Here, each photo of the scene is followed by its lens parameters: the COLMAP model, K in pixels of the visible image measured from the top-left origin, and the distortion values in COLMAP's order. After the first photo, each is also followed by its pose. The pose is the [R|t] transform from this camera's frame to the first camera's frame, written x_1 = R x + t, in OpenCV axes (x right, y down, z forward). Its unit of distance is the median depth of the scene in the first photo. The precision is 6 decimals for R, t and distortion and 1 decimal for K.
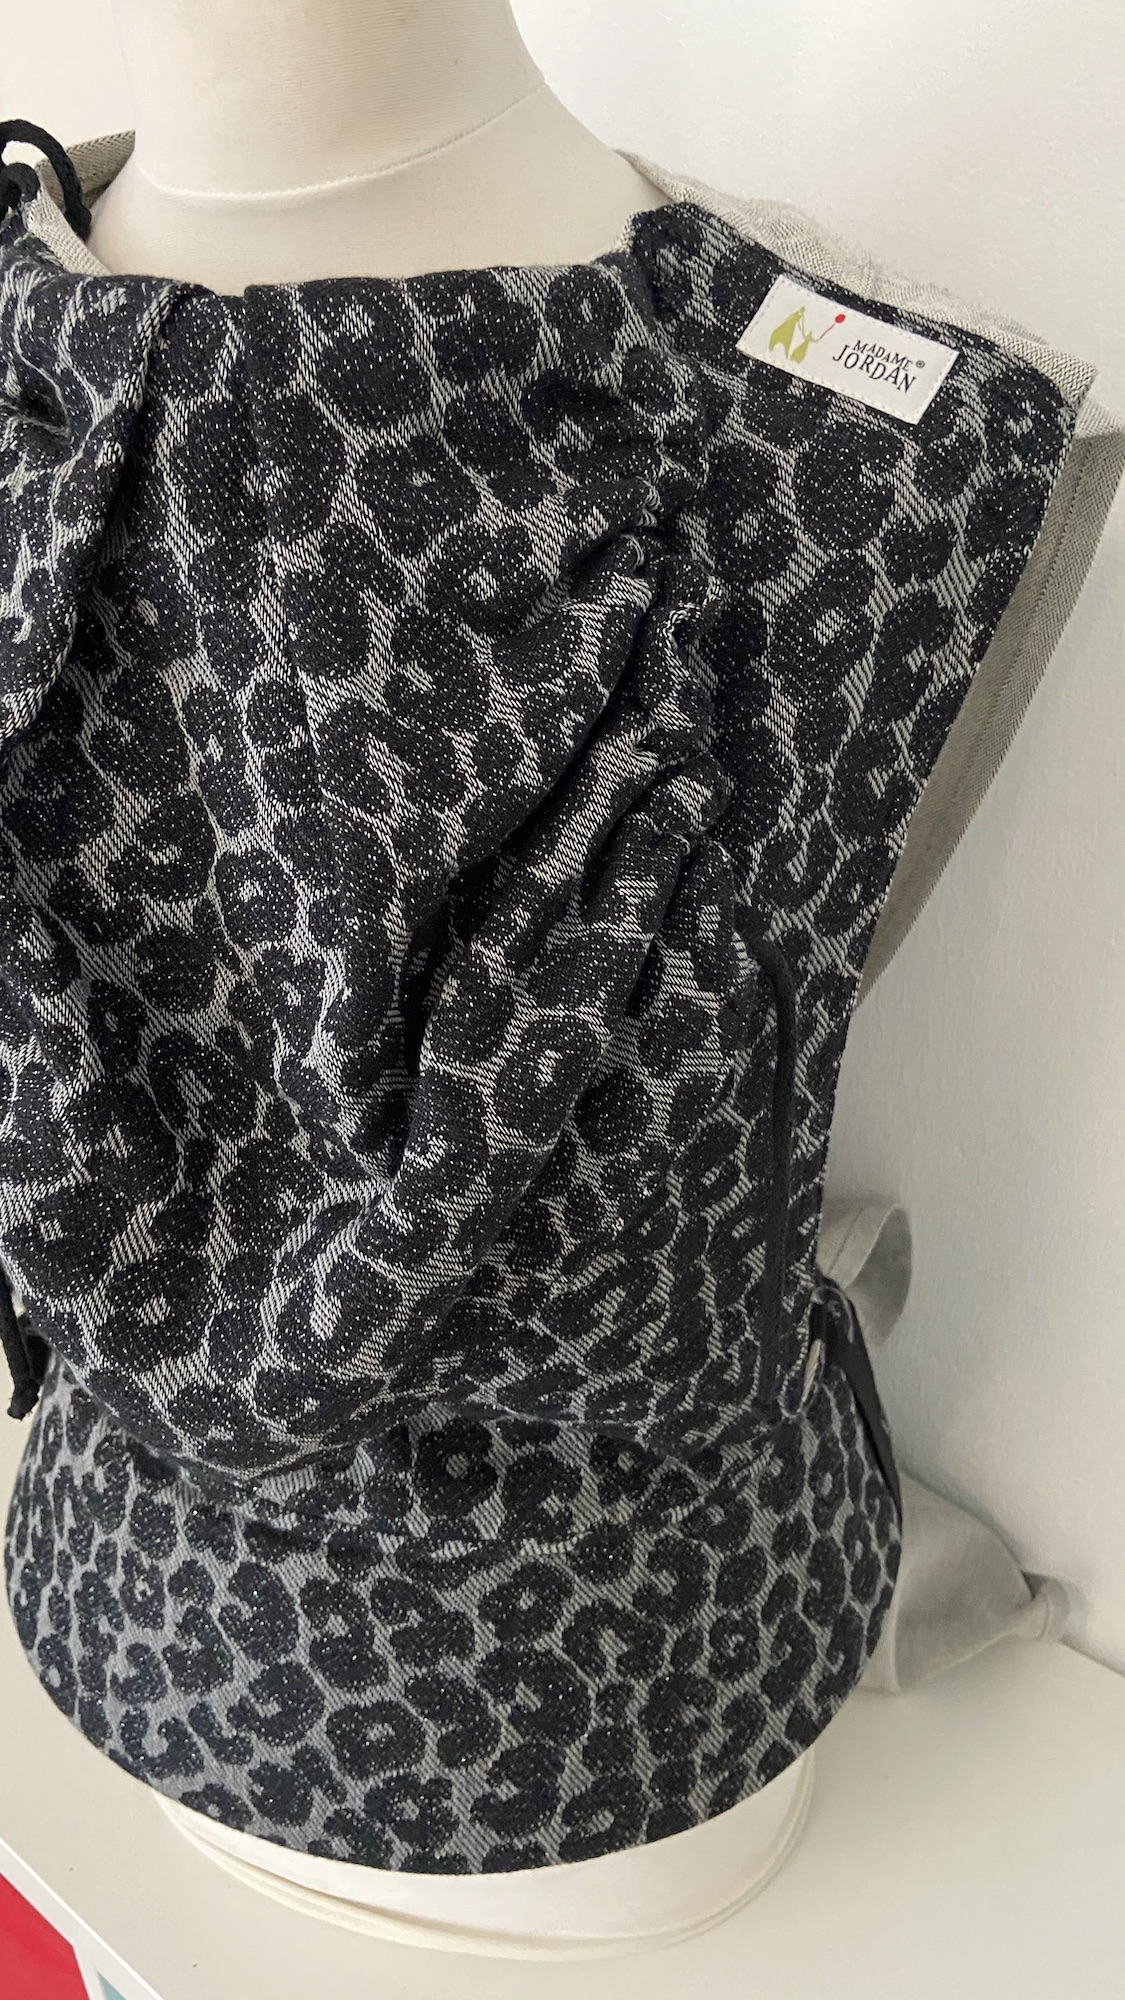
lens RADIAL K [[1563.2, 0, 536.2], [0, 1563.2, 1006.7], [0, 0, 1]] dist [0.119847, -0.199616]
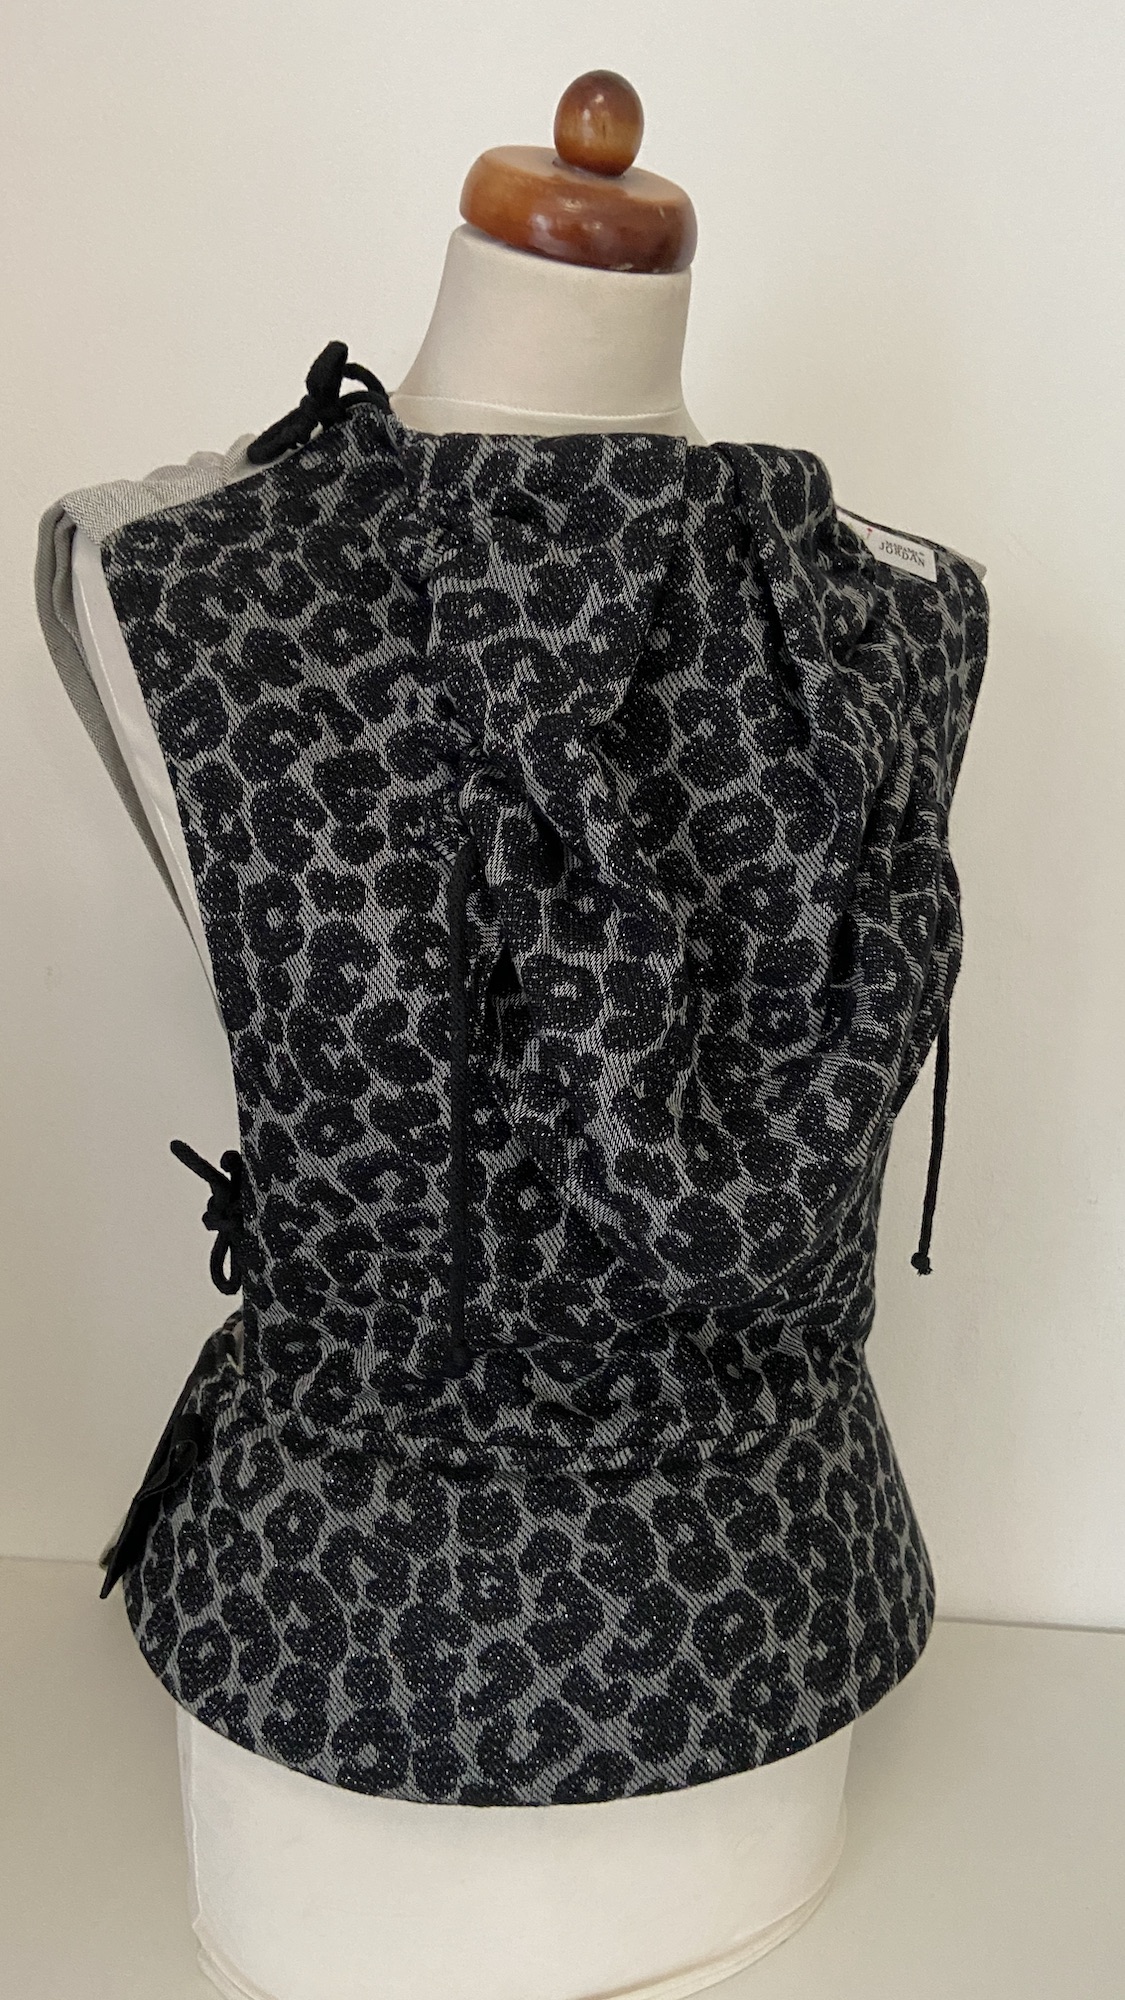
lens RADIAL K [[1575.2, 0, 562.5], [0, 1575.2, 1000.0], [0, 0, 1]] dist [0.126708, -0.193725]
pose [[0.827643, -0.073513, 0.556420, -0.818123], [0.242118, 0.941159, -0.235793, 0.275113], [-0.506346, 0.329872, 0.796742, -0.013491]]
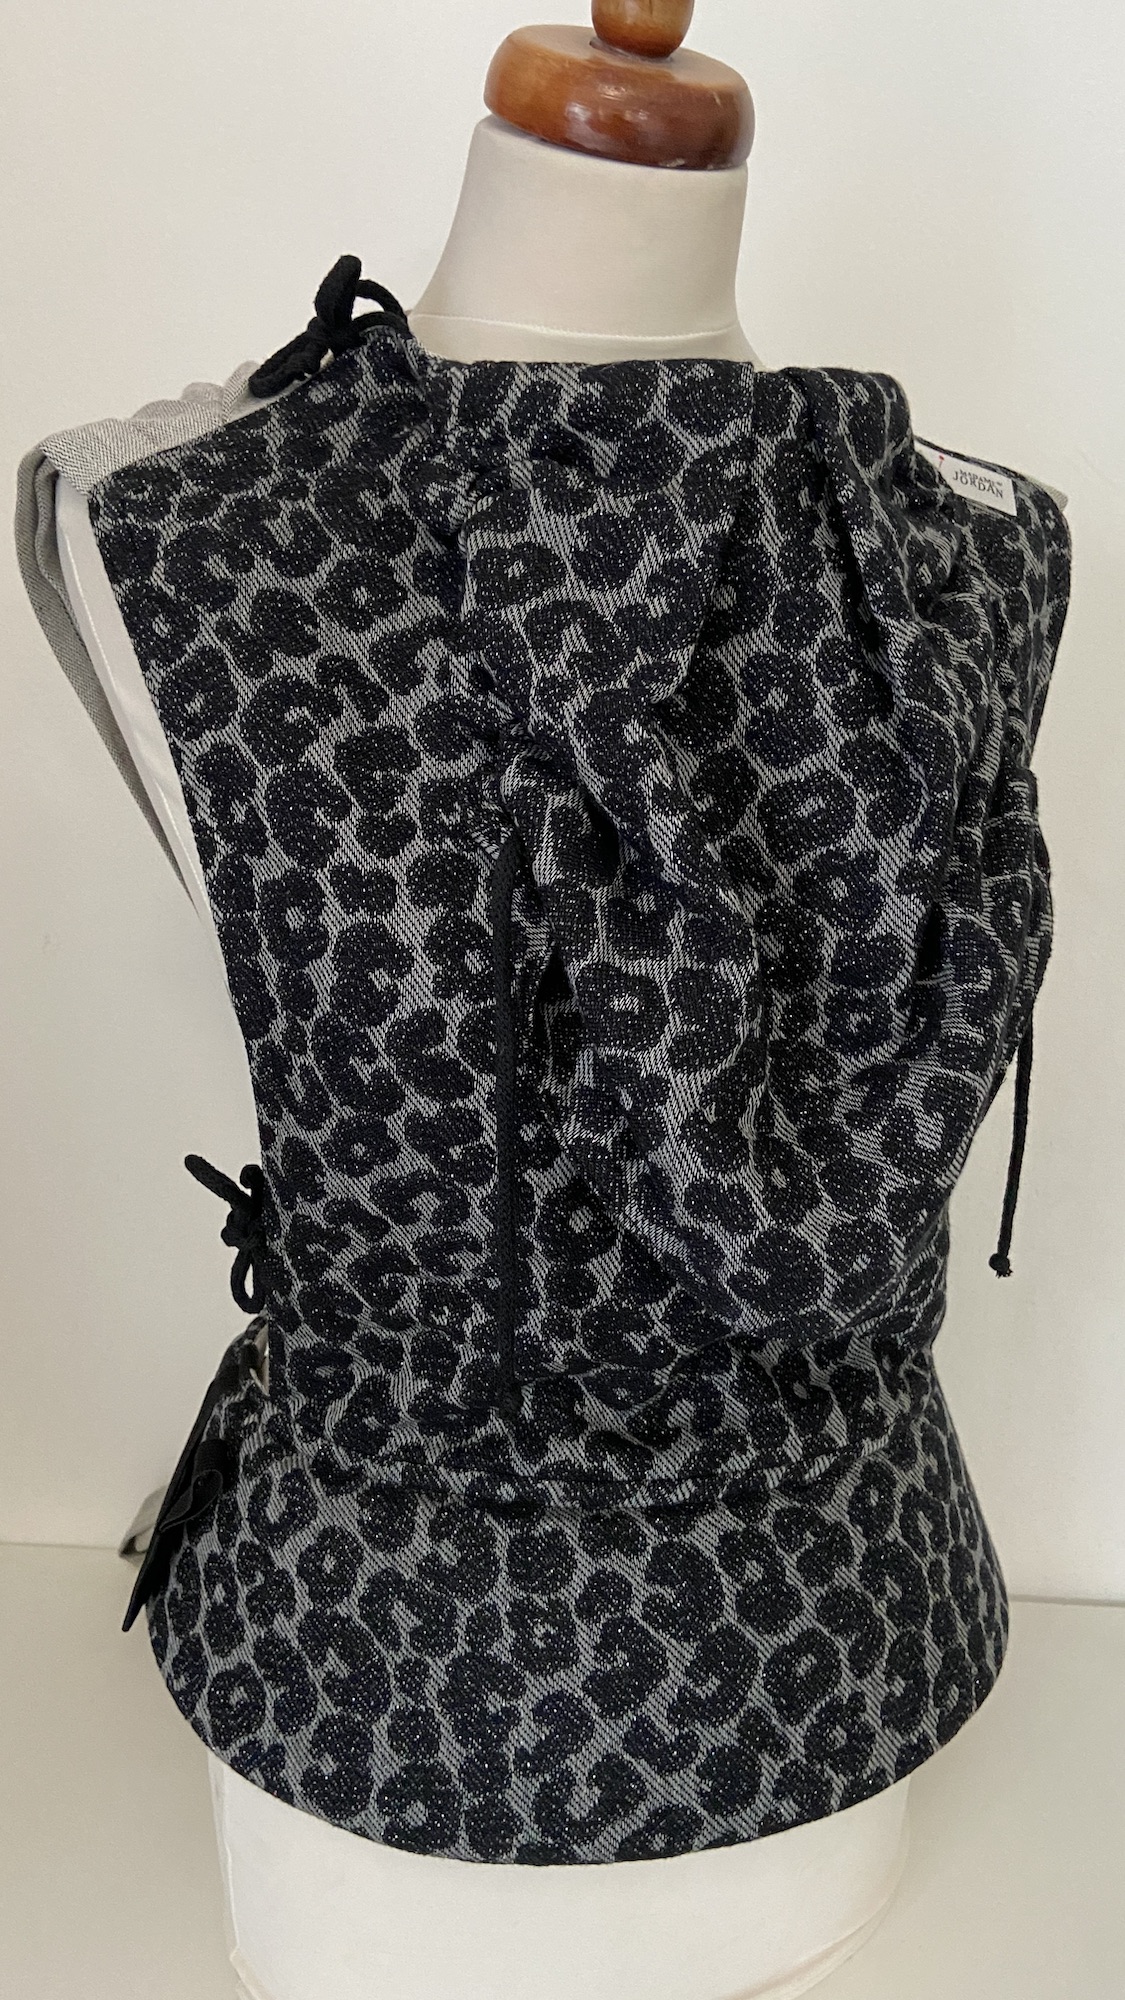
lens RADIAL K [[1575.2, 0, 562.5], [0, 1575.2, 1000.0], [0, 0, 1]] dist [0.126708, -0.193725]
pose [[0.826153, -0.116757, 0.551216, -0.780096], [0.256458, 0.949004, -0.183359, 0.188023], [-0.501697, 0.292846, 0.813966, 0.072138]]
